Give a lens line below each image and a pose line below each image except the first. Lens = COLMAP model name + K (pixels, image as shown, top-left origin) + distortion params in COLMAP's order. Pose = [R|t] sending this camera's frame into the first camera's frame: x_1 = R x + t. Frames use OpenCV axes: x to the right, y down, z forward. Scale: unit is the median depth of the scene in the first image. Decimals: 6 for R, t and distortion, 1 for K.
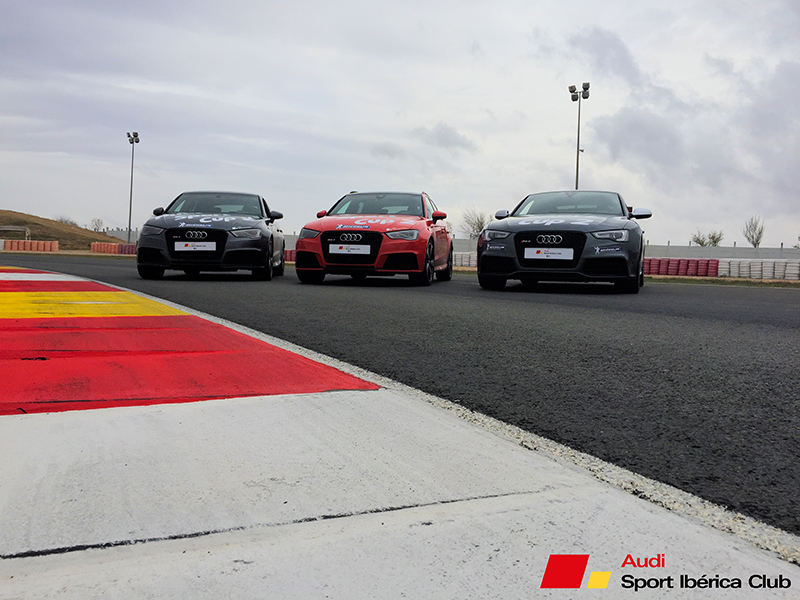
lens RADIAL K [[696.0, 0, 400.0], [0, 696.0, 300.0], [0, 0, 1]] dist [0.112111, -0.184314]
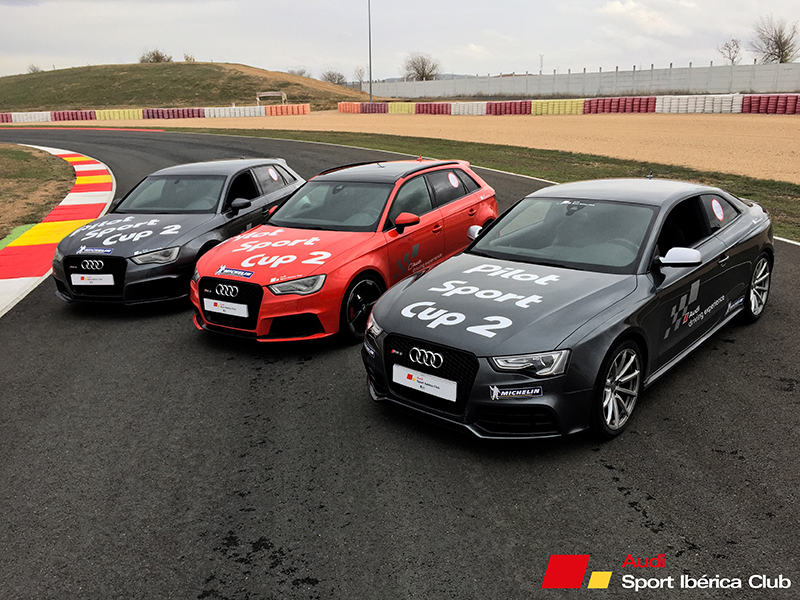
lens RADIAL K [[696.0, 0, 400.0], [0, 696.0, 300.0], [0, 0, 1]] dist [0.112111, -0.184314]
pose [[0.923748, 0.041336, -0.380764, 0.358367], [0.050039, 0.972612, 0.226984, -0.230785], [0.379718, -0.228729, 0.896380, 0.428529]]
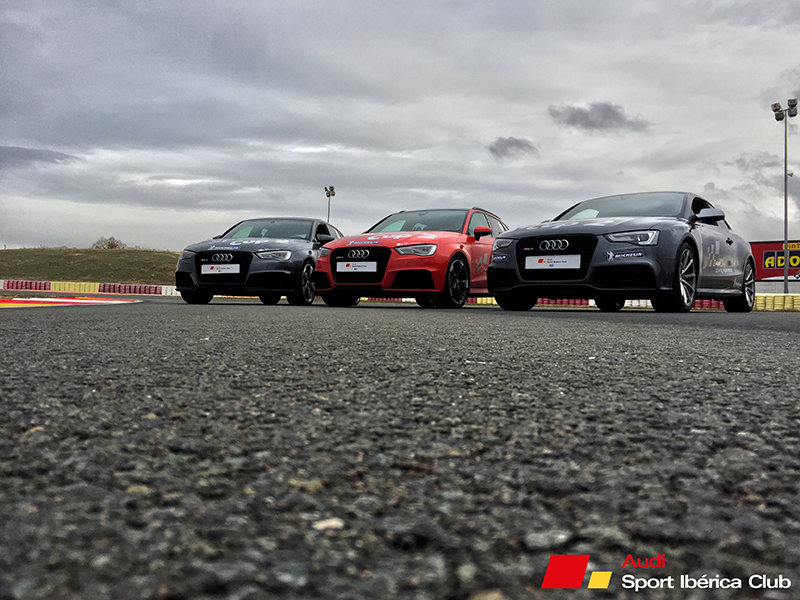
lens RADIAL K [[696.0, 0, 400.0], [0, 696.0, 300.0], [0, 0, 1]] dist [0.112111, -0.184314]
pose [[0.957533, -0.007632, -0.288224, 0.241700], [-0.011356, 0.997876, -0.064149, 0.027825], [0.288101, 0.064697, 0.955412, 0.149402]]
